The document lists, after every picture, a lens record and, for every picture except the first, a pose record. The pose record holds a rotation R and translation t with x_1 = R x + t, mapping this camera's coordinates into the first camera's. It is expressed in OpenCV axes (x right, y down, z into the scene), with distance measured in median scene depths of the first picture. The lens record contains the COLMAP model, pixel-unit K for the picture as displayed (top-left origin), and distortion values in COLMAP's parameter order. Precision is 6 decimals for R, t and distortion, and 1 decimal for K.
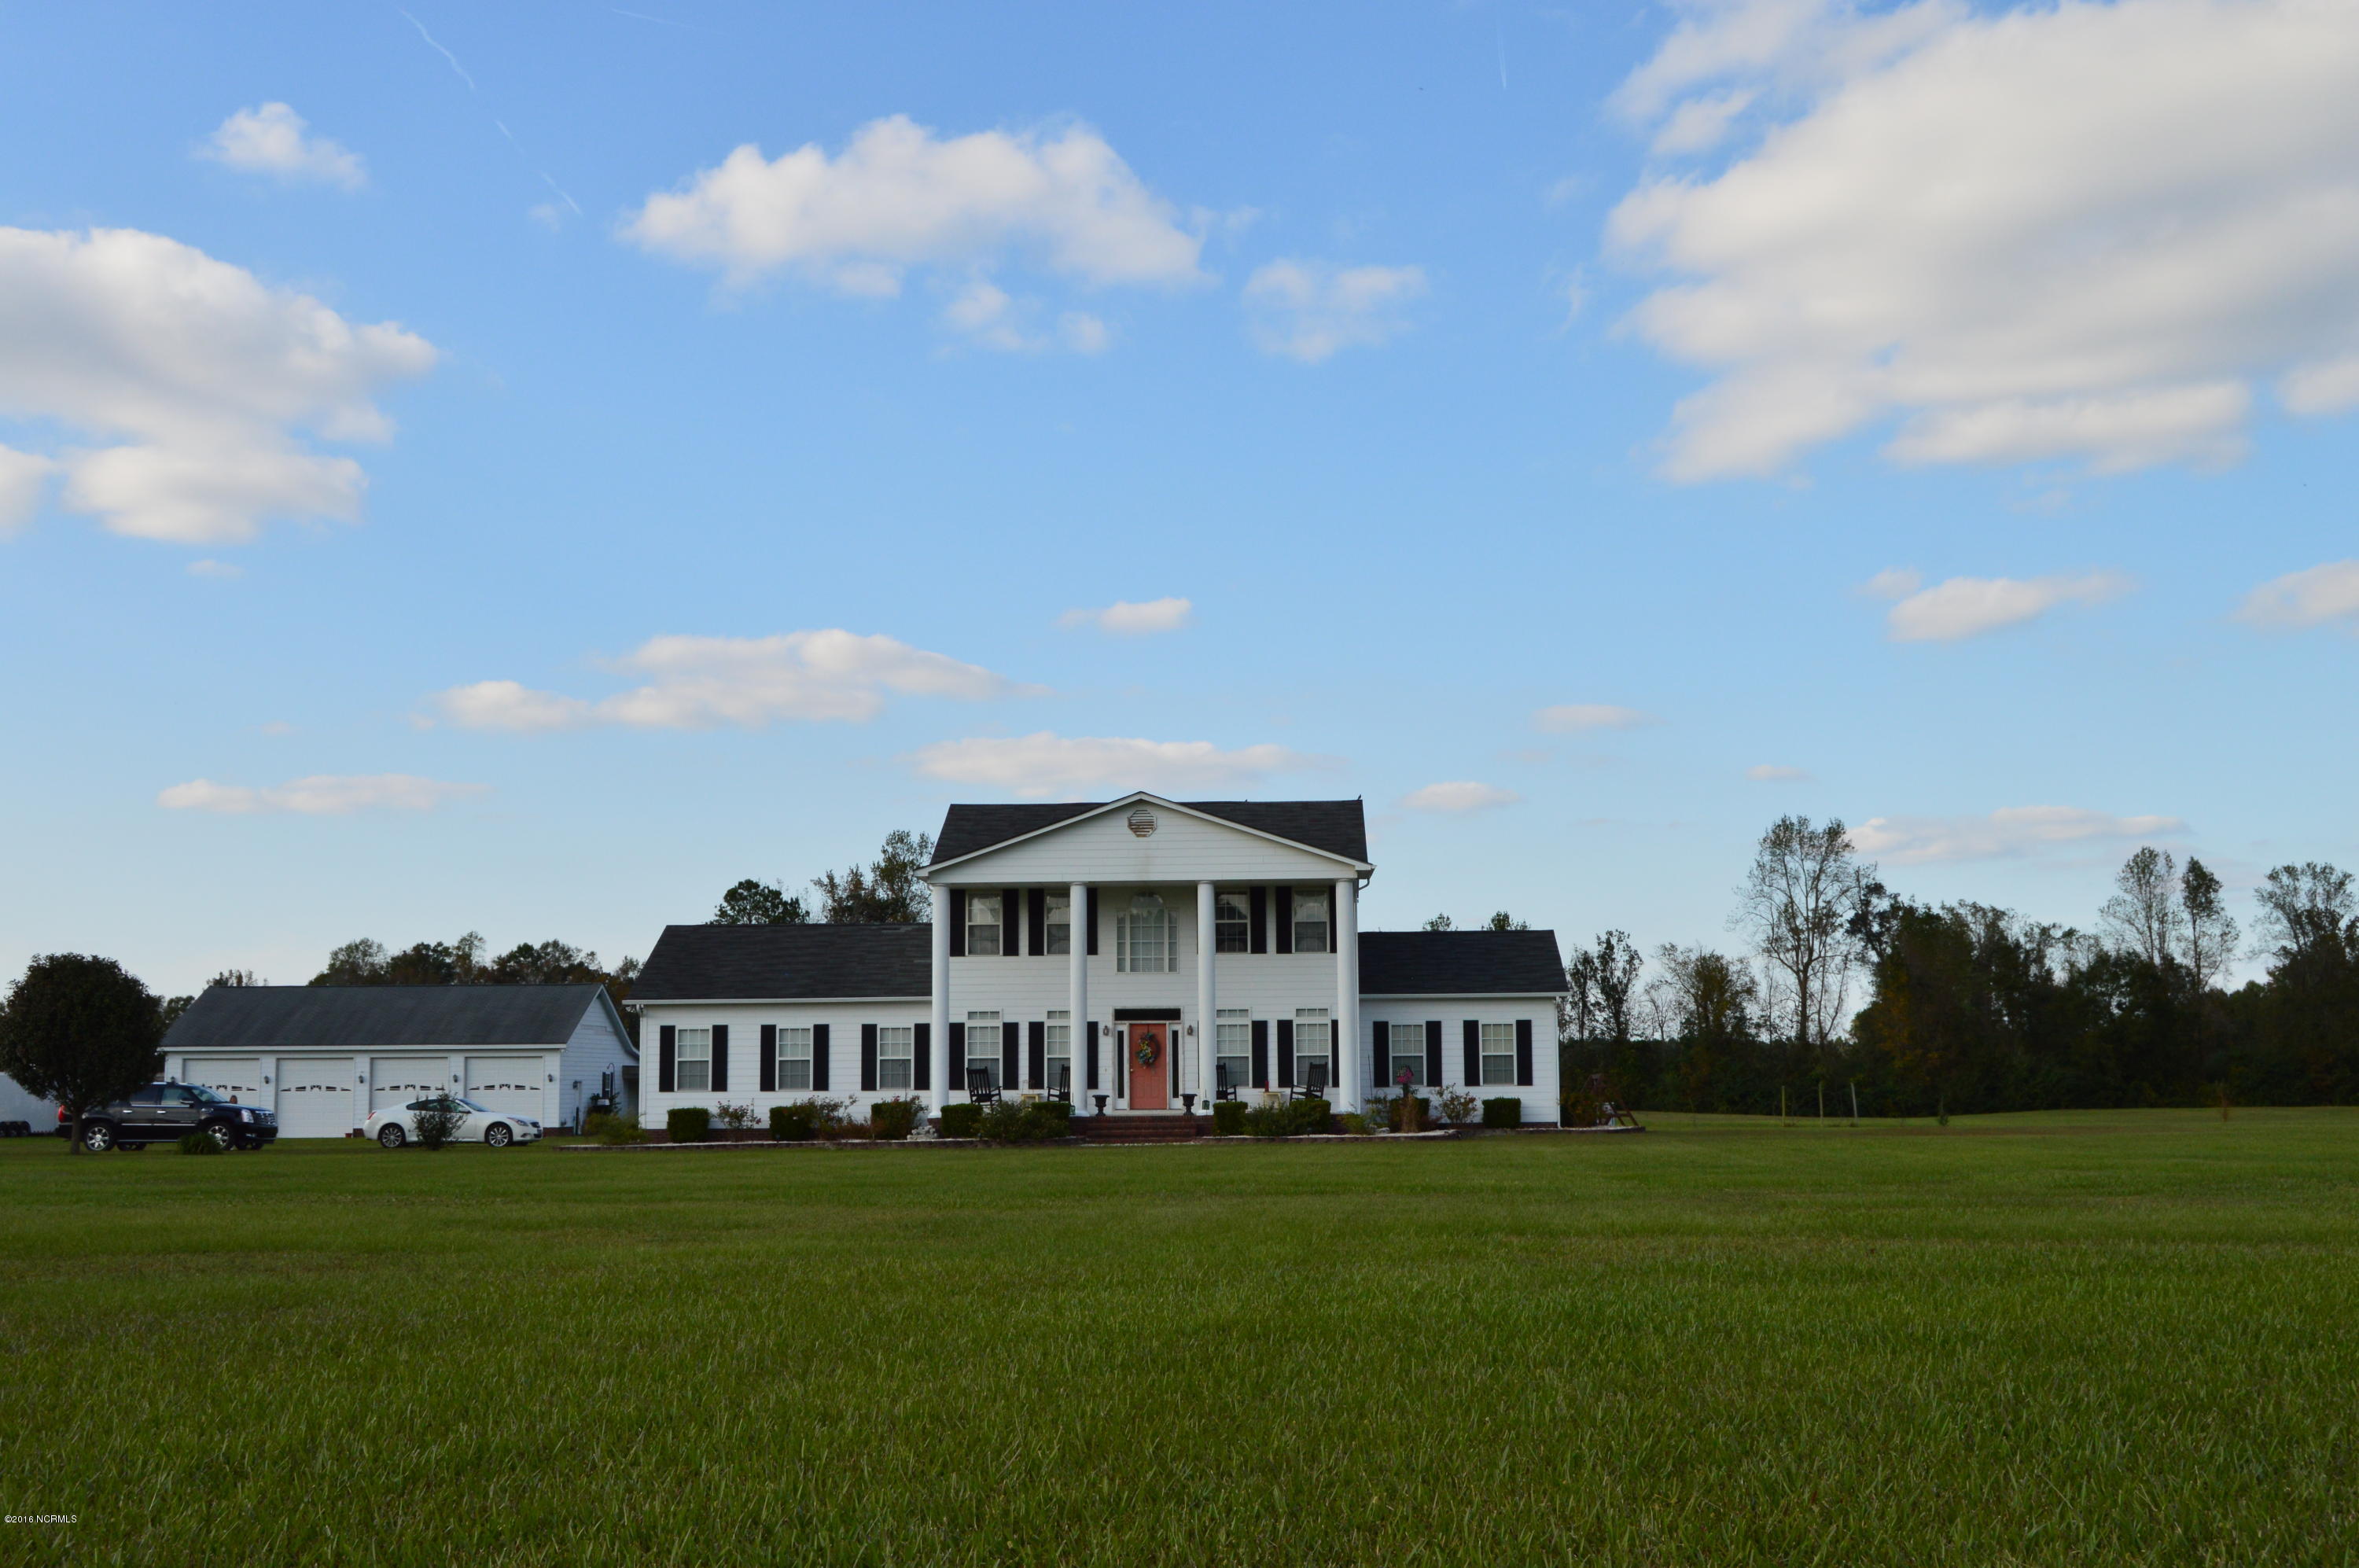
lens RADIAL K [[2648.3, 0, 1179.5], [0, 2648.3, 784.0], [0, 0, 1]] dist [0.000849, 0.004935]
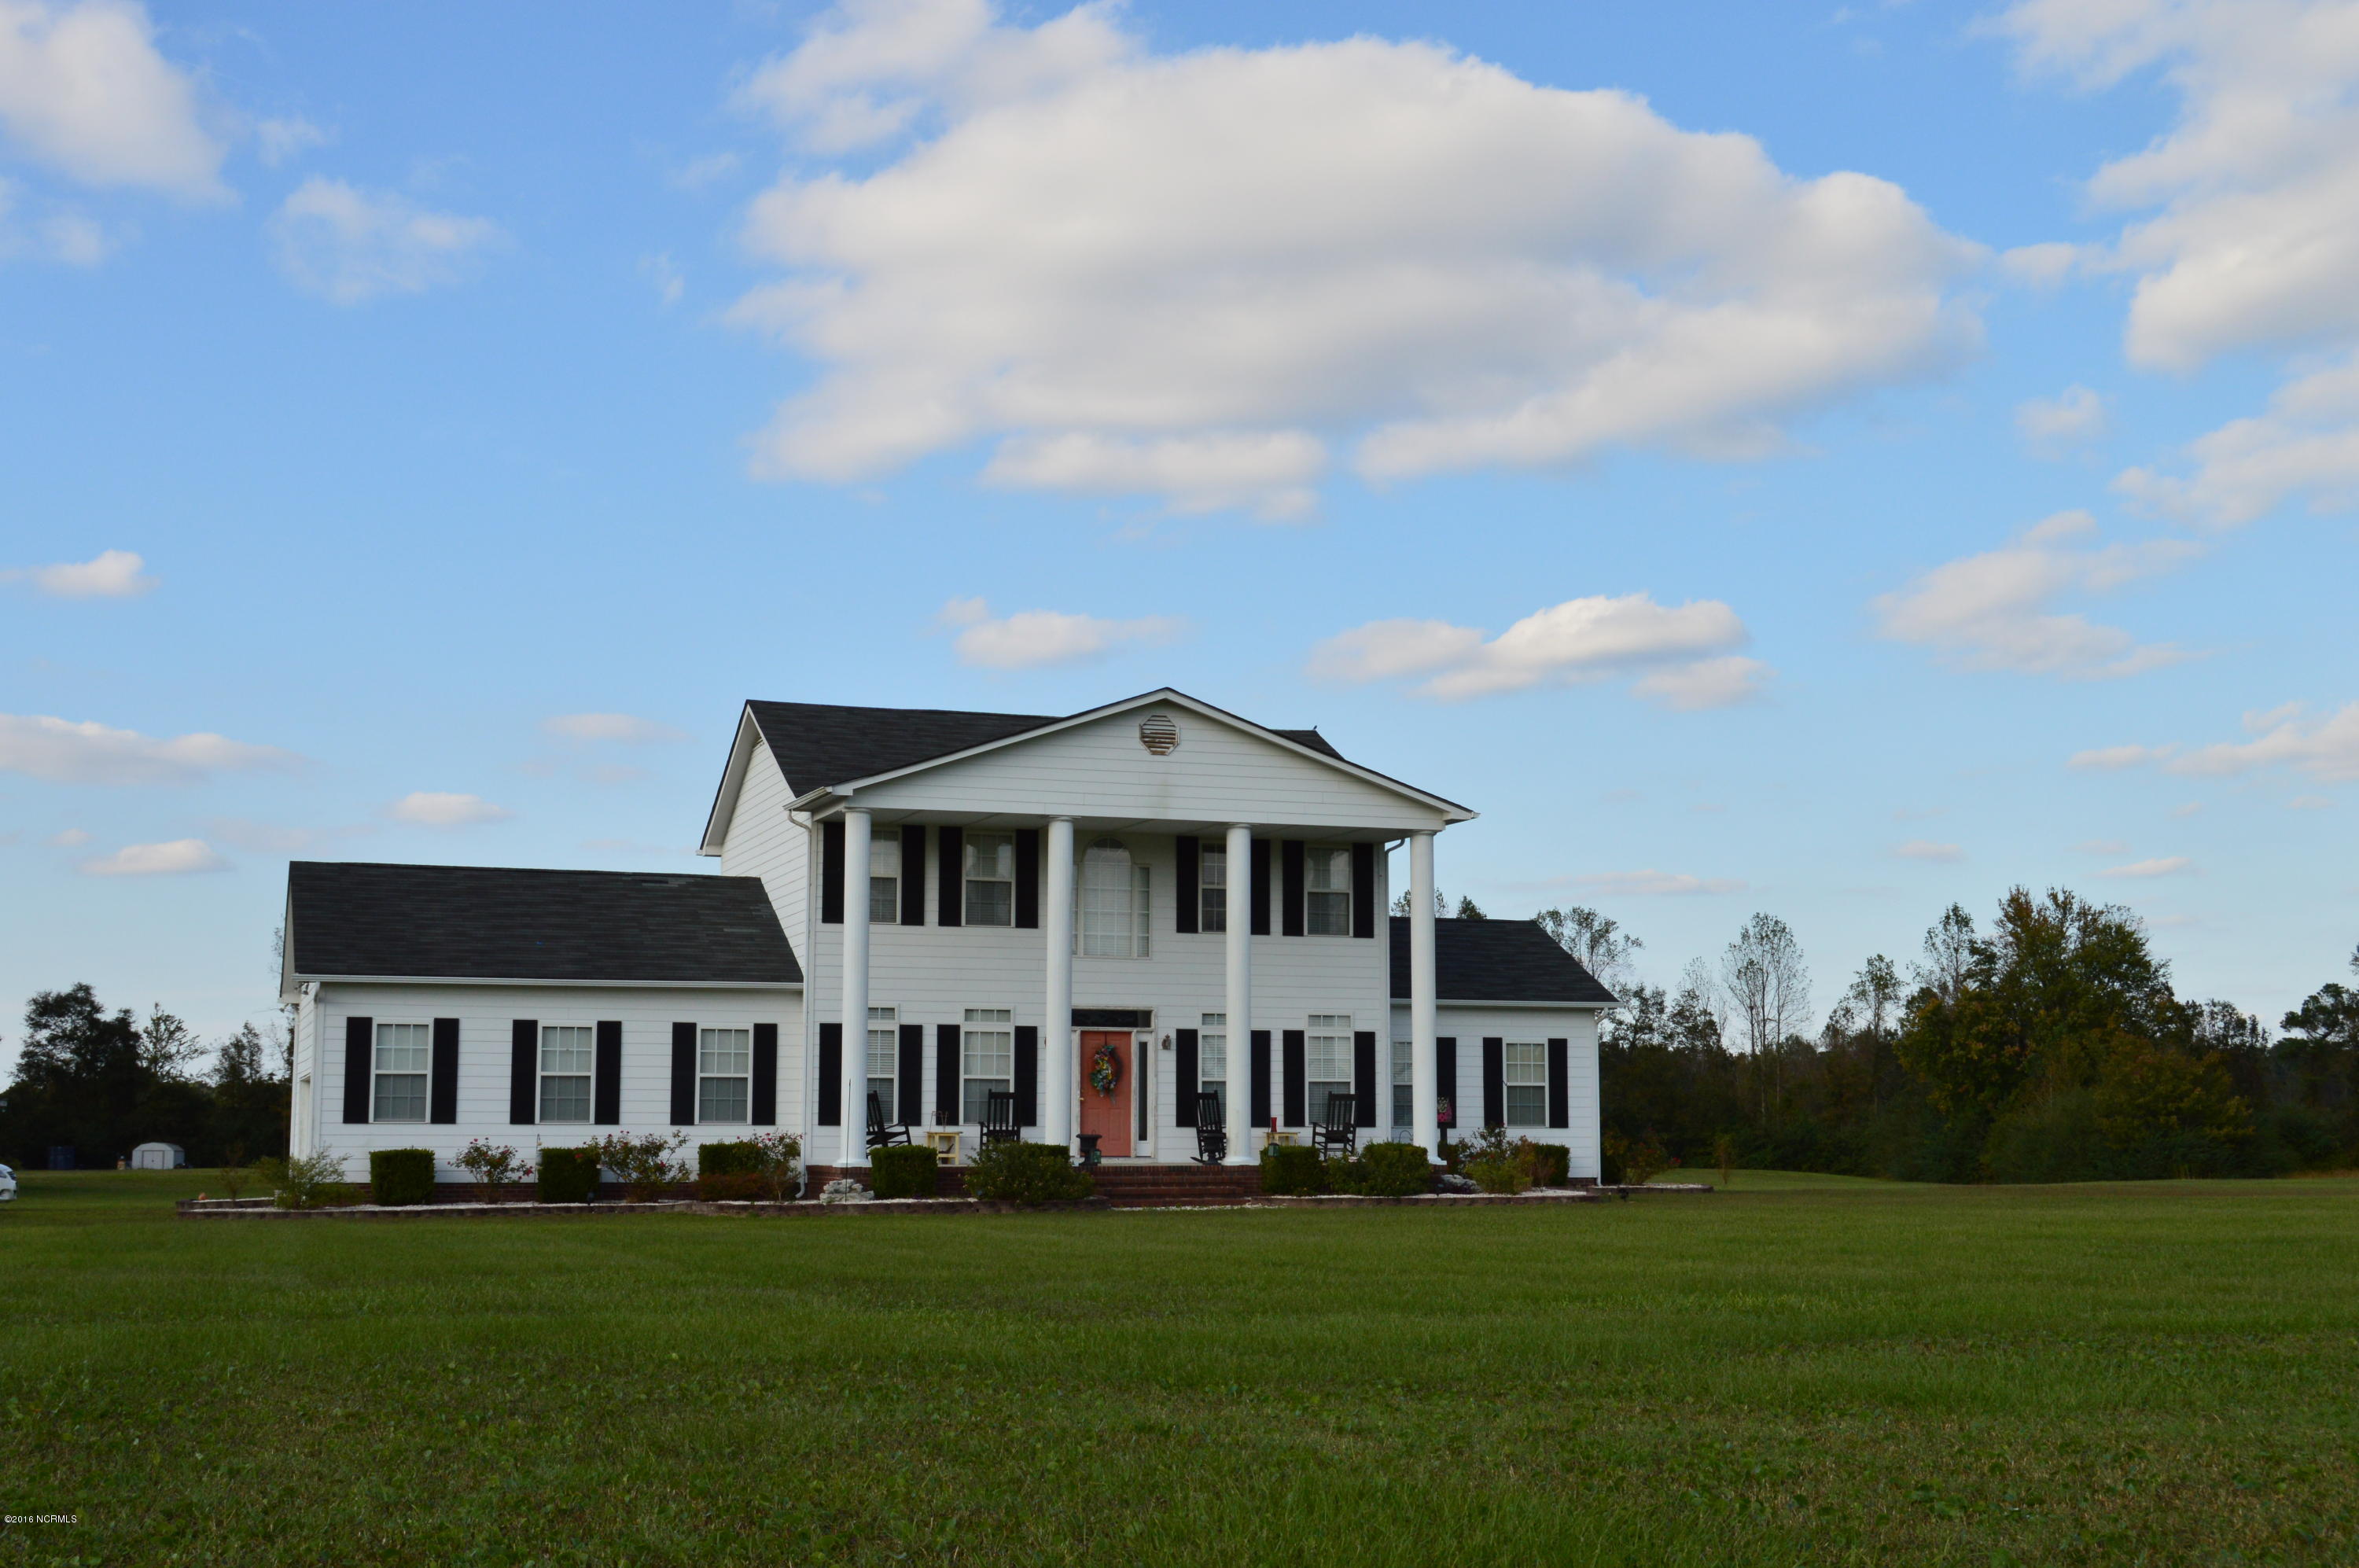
lens RADIAL K [[2817.4, 0, 1213.1], [0, 2817.4, 779.5], [0, 0, 1]] dist [-0.020375, -0.021893]
pose [[0.926938, 0.055860, 0.371034, -0.256184], [-0.051185, 0.998437, -0.022442, 0.039827], [-0.371708, 0.001810, 0.928348, 0.309635]]
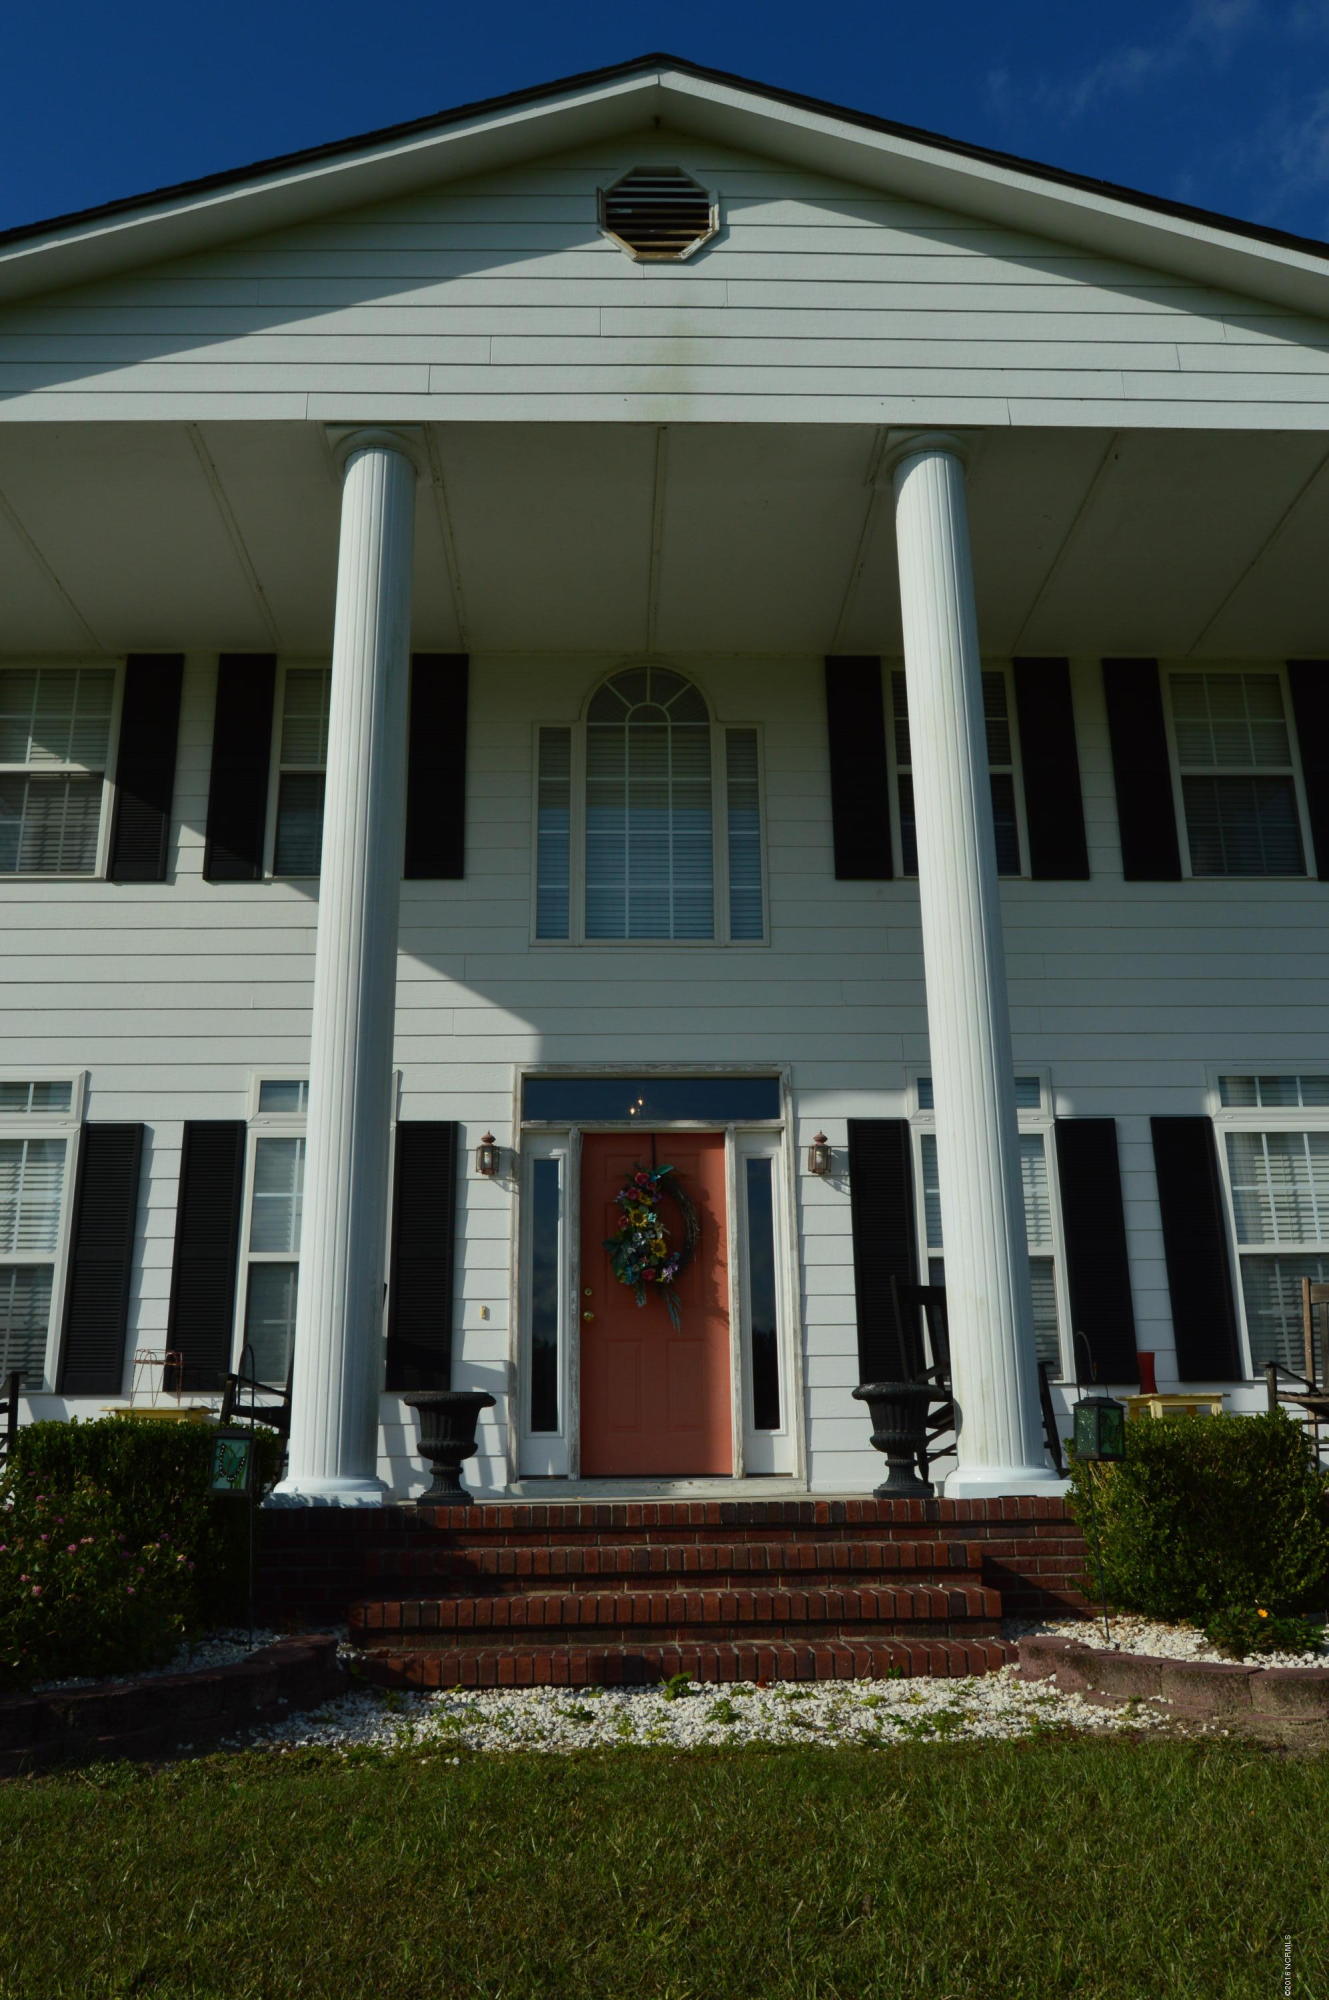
lens RADIAL K [[1573.5, 0, 664.5], [0, 1573.5, 1000.0], [0, 0, 1]] dist [-0.003850, 0.003257]
pose [[0.997883, 0.014415, 0.063411, -0.020486], [-0.002473, 0.982829, -0.184504, 0.104587], [-0.064982, 0.183957, 0.980784, 0.835146]]
